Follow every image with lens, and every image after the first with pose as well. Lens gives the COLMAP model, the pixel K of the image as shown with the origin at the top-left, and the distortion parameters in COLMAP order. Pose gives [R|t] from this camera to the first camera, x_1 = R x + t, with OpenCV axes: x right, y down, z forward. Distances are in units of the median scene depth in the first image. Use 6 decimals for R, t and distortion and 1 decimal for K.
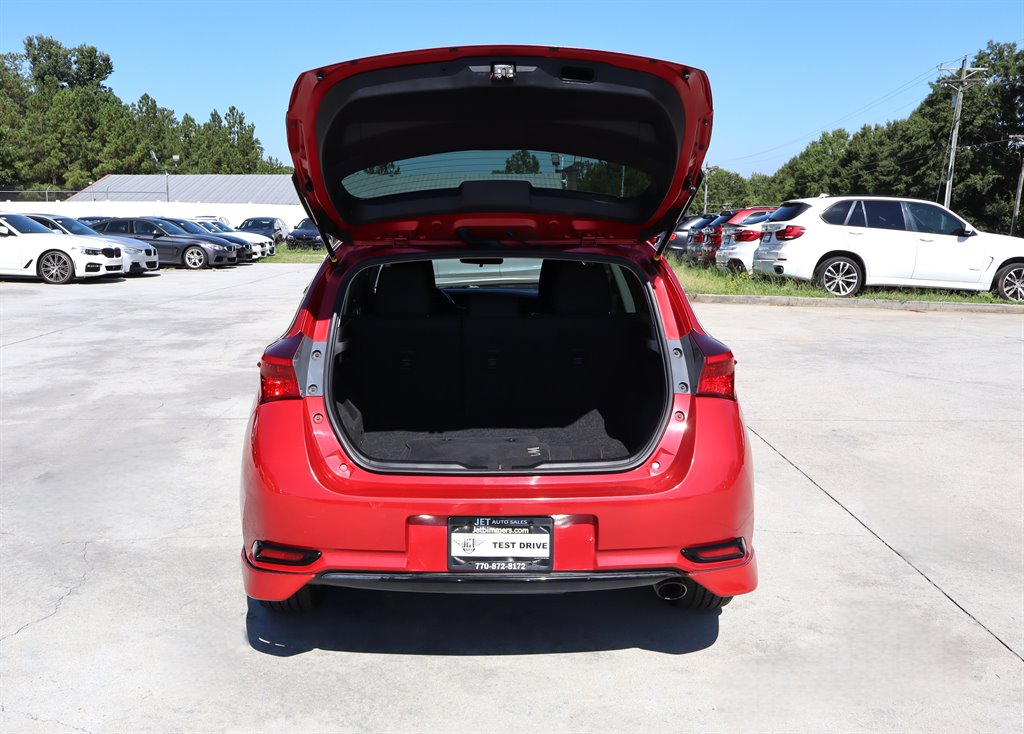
lens RADIAL K [[965.4, 0, 469.8], [0, 965.4, 368.5], [0, 0, 1]] dist [0.001083, -0.009051]
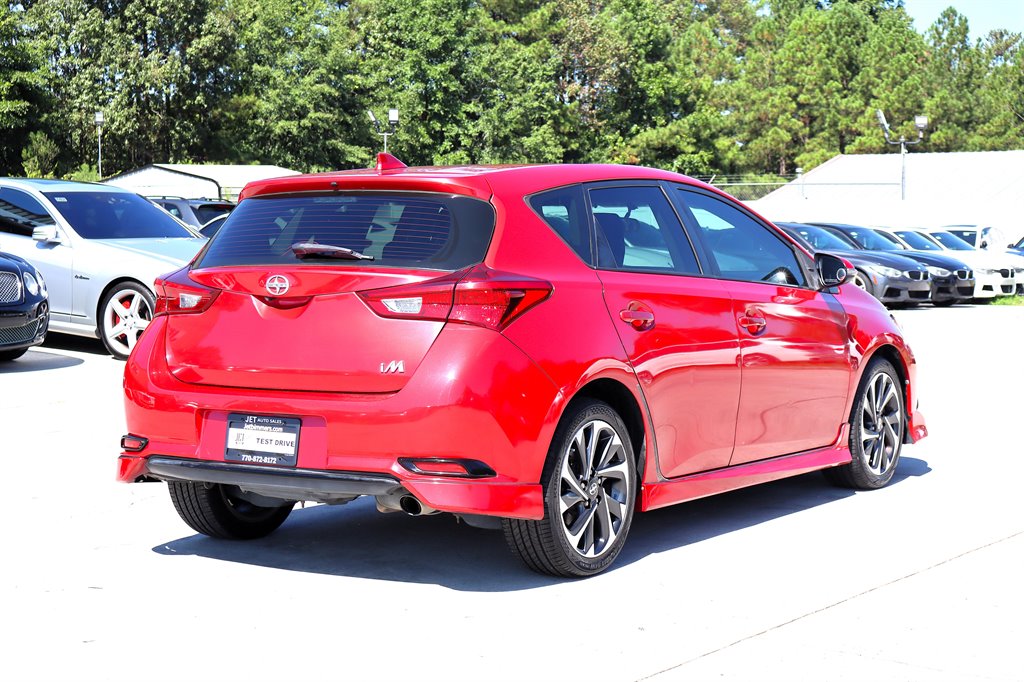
lens RADIAL K [[2018.7, 0, 463.7], [0, 2018.7, 340.8], [0, 0, 1]] dist [0.010732, -0.270843]
pose [[0.818145, 0.029714, -0.574243, 0.219604], [-0.091405, 0.992686, -0.078861, 0.032157], [0.567700, 0.117008, 0.814878, -0.112135]]
